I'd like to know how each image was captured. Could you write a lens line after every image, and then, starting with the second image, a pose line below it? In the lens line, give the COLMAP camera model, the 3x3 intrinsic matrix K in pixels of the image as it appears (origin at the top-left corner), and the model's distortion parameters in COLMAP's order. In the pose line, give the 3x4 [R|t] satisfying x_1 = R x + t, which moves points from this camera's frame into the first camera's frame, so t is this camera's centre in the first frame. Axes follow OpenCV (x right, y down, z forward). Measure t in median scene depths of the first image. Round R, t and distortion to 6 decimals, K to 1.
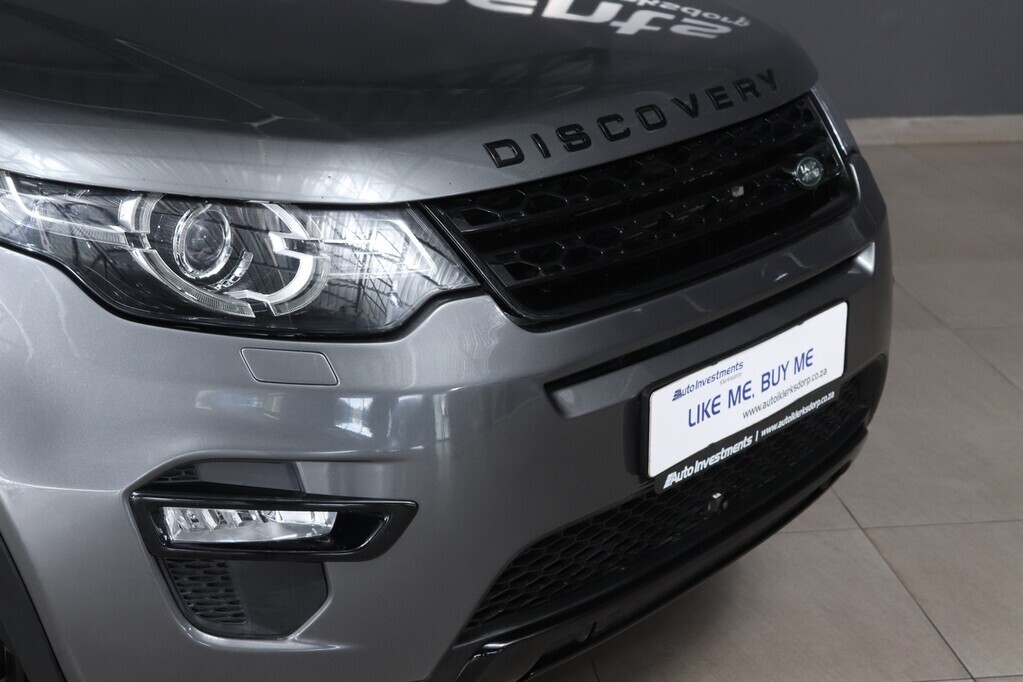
lens RADIAL K [[1906.7, 0, 511.5], [0, 1906.7, 341.0], [0, 0, 1]] dist [0.020984, 0.193327]
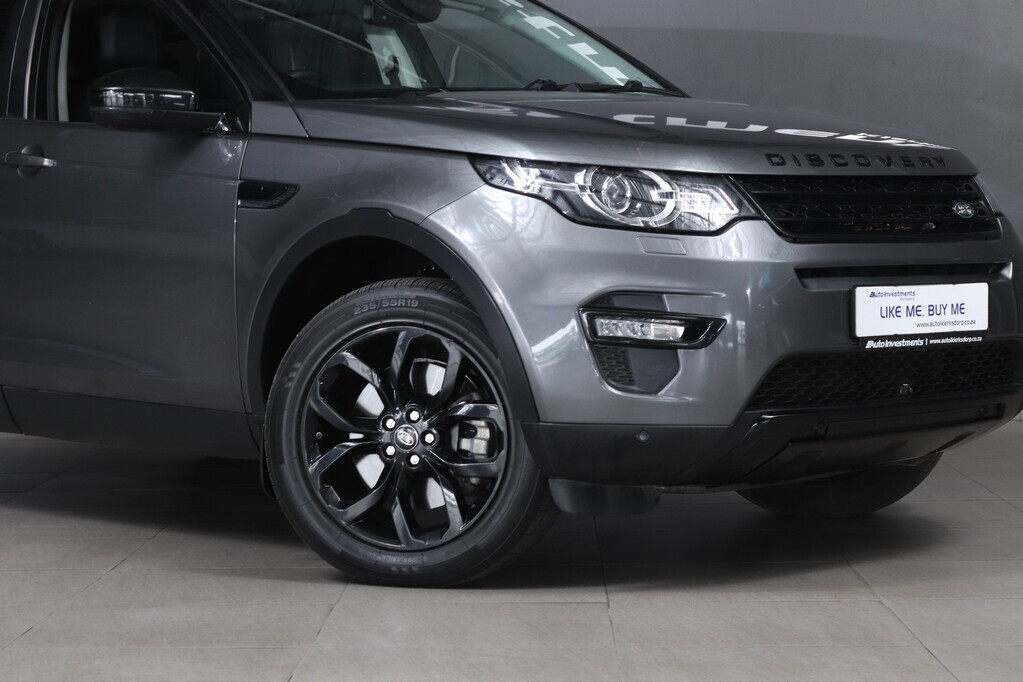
lens RADIAL K [[2493.4, 0, 511.5], [0, 2493.4, 341.0], [0, 0, 1]] dist [0.094822, 0.282455]
pose [[0.991078, -0.003028, -0.133246, 0.065060], [-0.030934, 0.967217, -0.252060, 0.691128], [0.129641, 0.253933, 0.958494, -1.318735]]
